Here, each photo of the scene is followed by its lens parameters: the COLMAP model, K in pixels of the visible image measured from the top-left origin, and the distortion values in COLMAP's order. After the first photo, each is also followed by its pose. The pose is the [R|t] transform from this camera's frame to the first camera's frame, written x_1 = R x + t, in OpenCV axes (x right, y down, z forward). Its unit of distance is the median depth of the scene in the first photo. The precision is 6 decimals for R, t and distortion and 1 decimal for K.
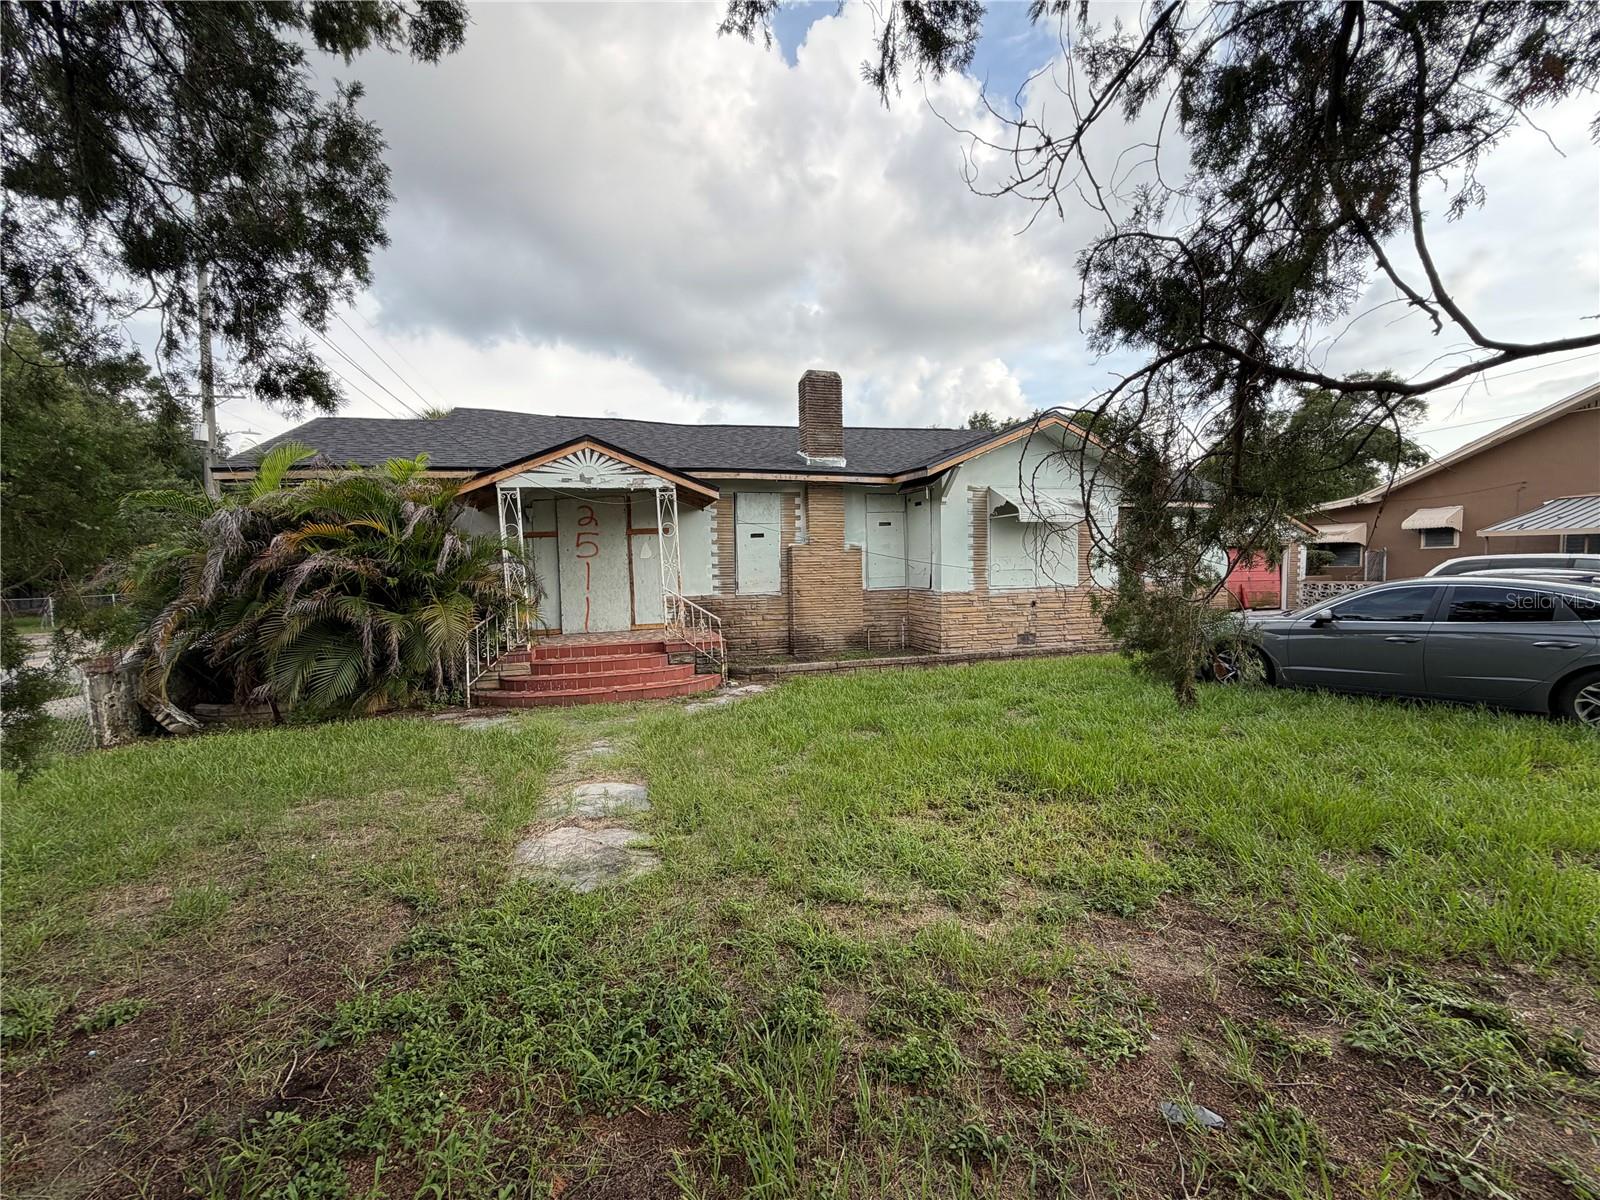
lens RADIAL K [[666.6, 0, 800.0], [0, 666.6, 600.0], [0, 0, 1]] dist [-0.001103, -0.000223]
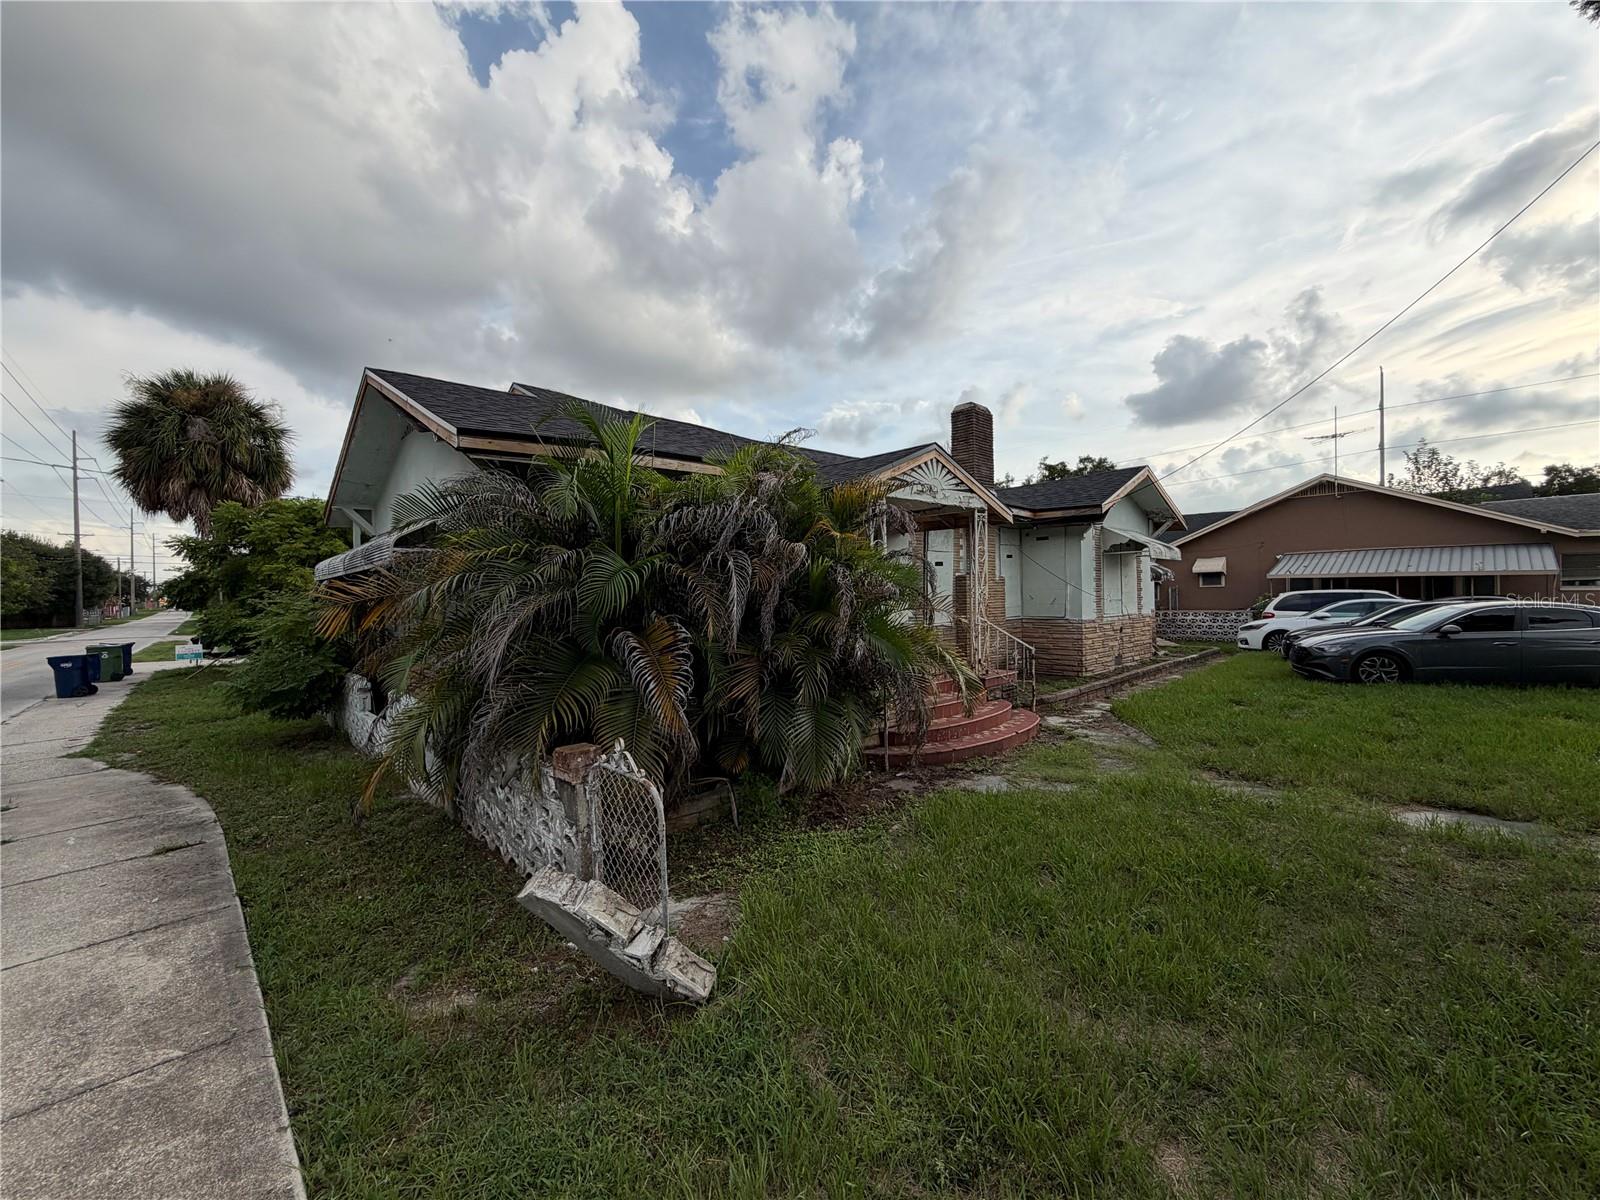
lens RADIAL K [[638.2, 0, 794.5], [0, 638.2, 599.8], [0, 0, 1]] dist [0.001169, 0.000055]
pose [[0.884624, 0.001901, 0.466301, -0.649993], [0.023590, 0.998529, -0.048824, -0.003602], [-0.465708, 0.054191, 0.883278, 0.264940]]
